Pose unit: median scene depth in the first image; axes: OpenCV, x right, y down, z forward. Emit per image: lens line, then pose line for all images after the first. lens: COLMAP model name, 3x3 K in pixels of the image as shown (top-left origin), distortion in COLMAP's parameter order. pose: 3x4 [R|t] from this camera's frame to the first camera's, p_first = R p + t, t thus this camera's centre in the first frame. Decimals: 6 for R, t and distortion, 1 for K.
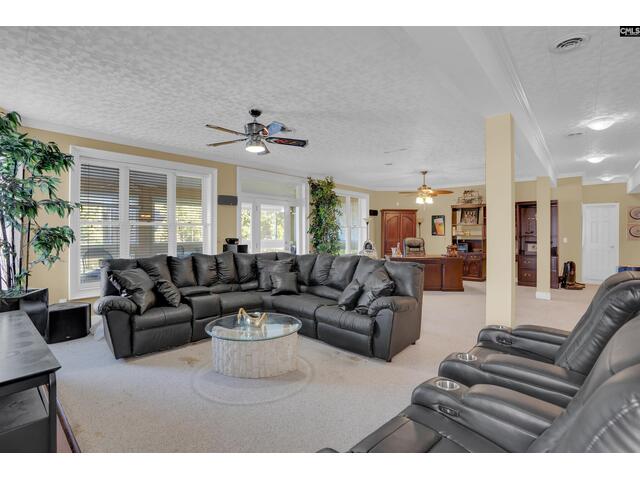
lens RADIAL K [[298.7, 0, 318.4], [0, 298.7, 238.1], [0, 0, 1]] dist [0.001214, -0.000306]
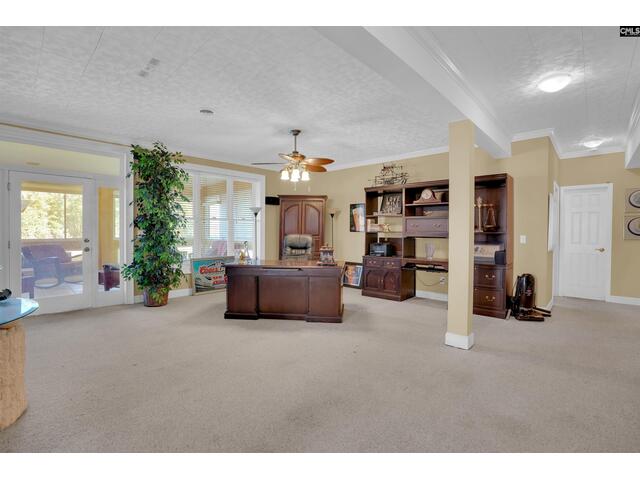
lens RADIAL K [[285.9, 0, 320.0], [0, 285.9, 240.0], [0, 0, 1]] dist [-0.019313, 0.000522]
pose [[0.998715, 0.006504, -0.050261, 0.398433], [-0.005844, 0.999895, 0.013266, 0.002457], [0.050342, -0.012955, 0.998648, 0.355128]]
